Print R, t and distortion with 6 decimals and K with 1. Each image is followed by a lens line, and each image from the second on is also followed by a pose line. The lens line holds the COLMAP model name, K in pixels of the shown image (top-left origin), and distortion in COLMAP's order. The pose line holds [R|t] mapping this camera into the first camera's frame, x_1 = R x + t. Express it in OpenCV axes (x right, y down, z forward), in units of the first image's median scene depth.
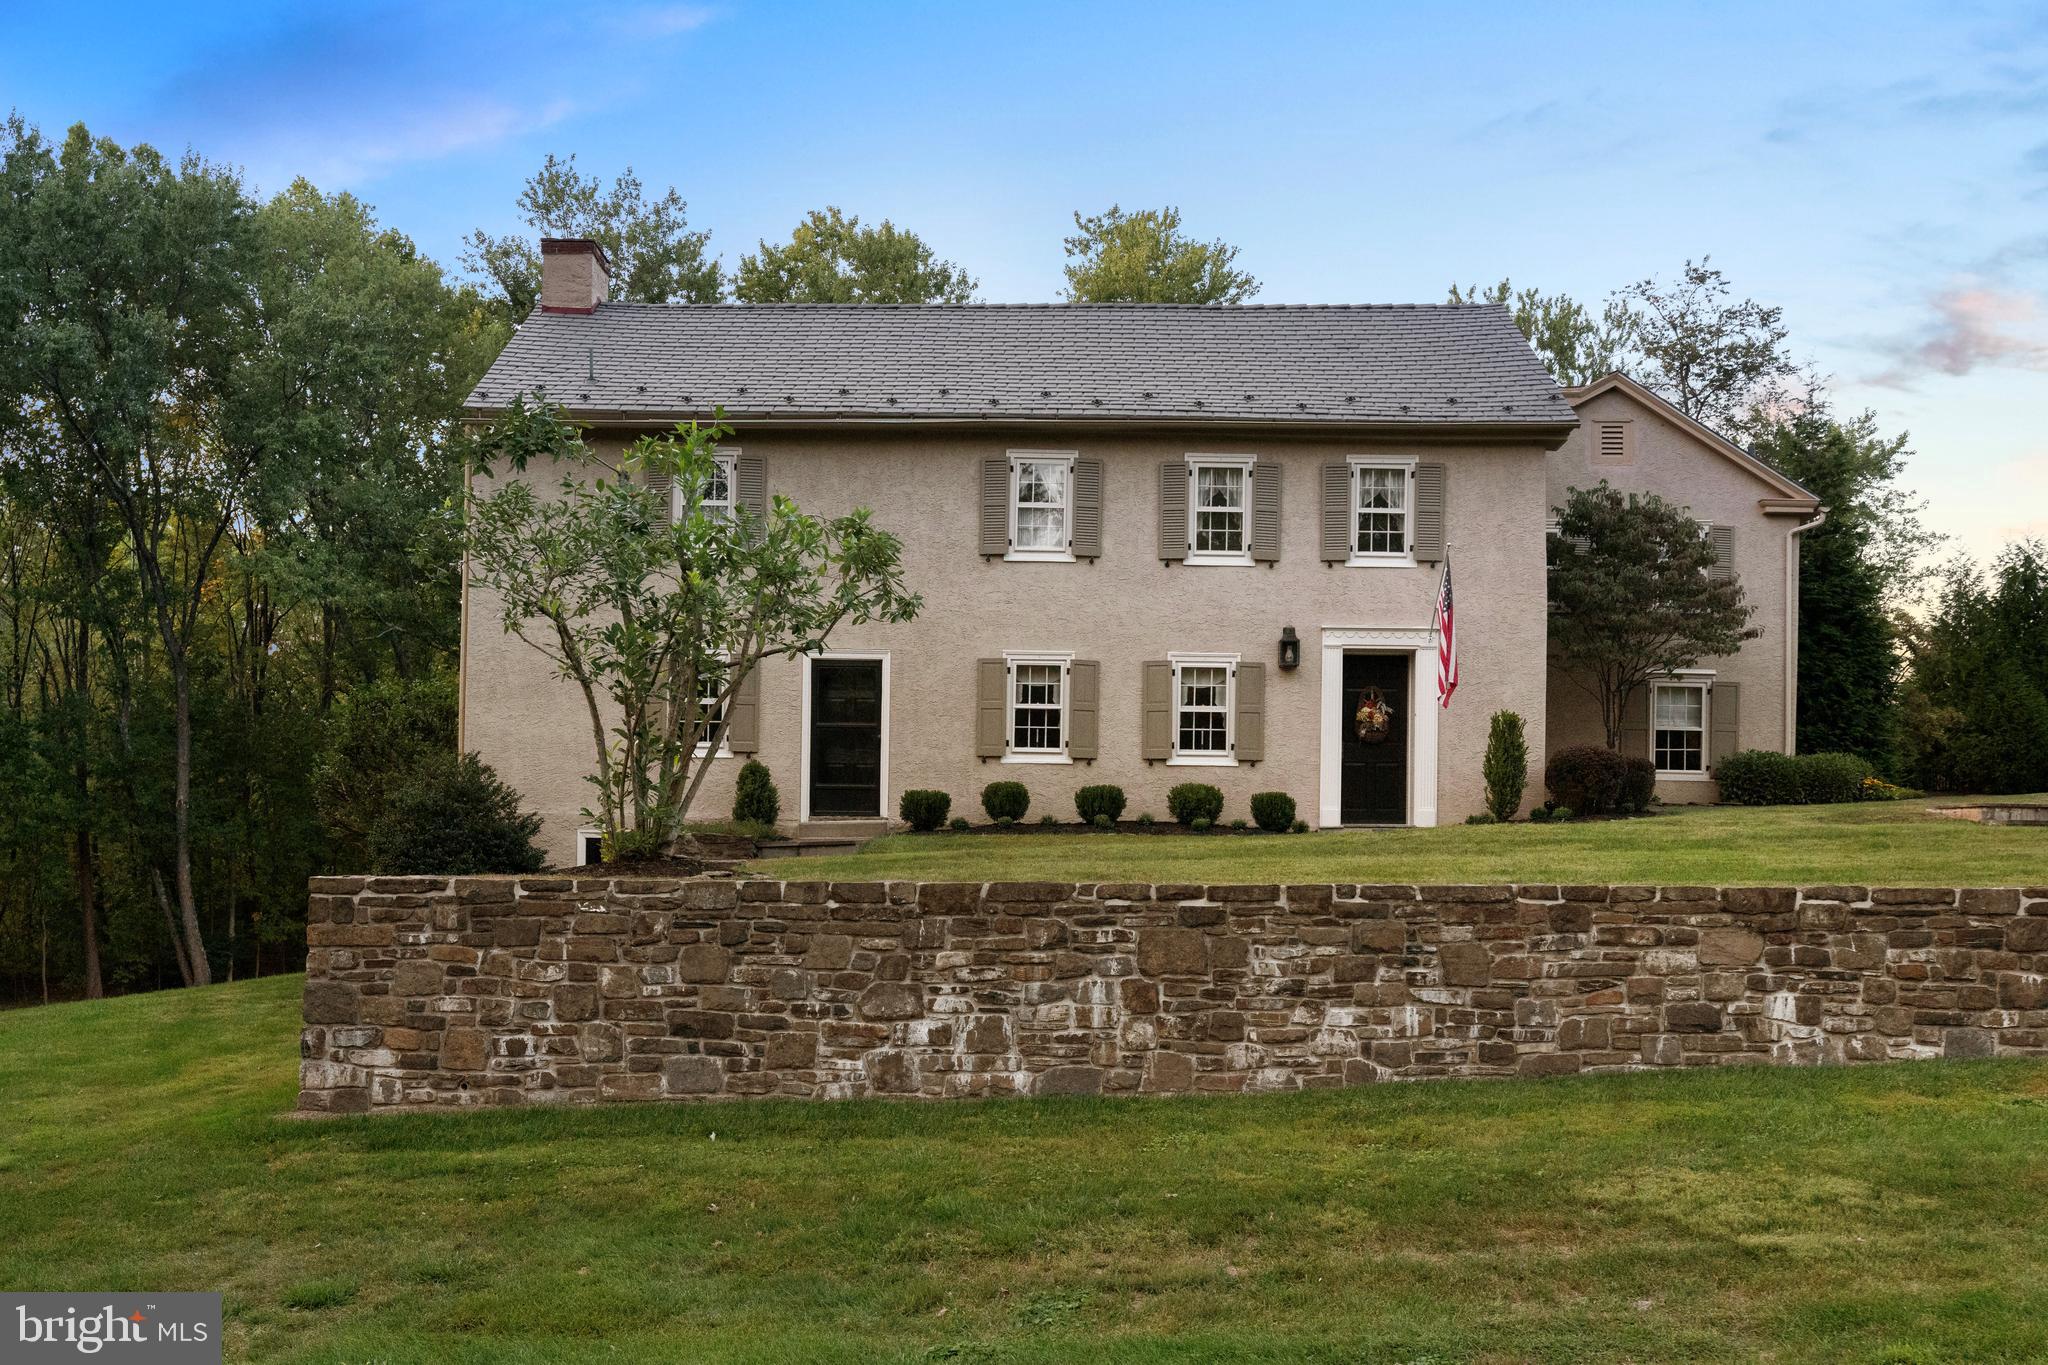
lens RADIAL K [[959.6, 0, 1024.0], [0, 959.6, 682.5], [0, 0, 1]] dist [0.000352, 0.000088]
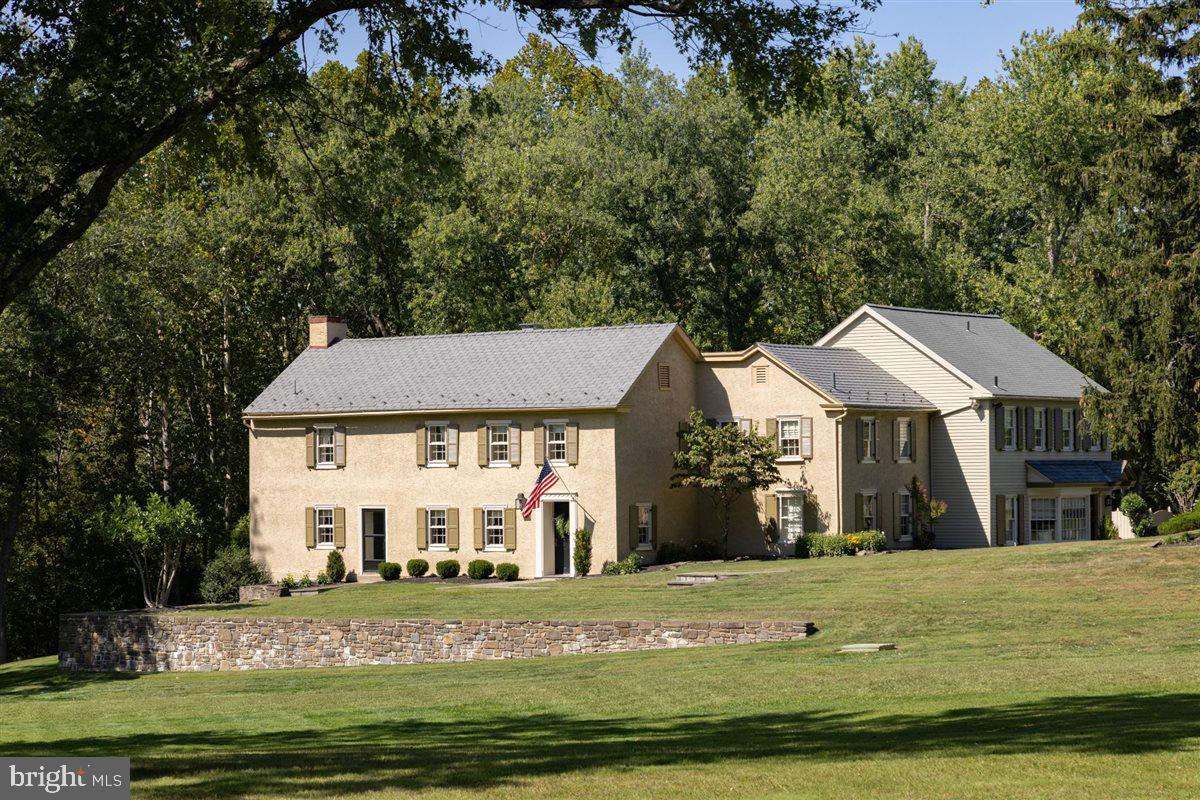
lens RADIAL K [[562.3, 0, 600.0], [0, 562.3, 400.0], [0, 0, 1]] dist [0.000352, 0.000088]
pose [[0.979170, -0.073072, -0.189440, 2.212150], [0.052555, 0.992412, -0.111157, -0.357924], [0.196125, 0.098886, 0.975580, -1.105991]]
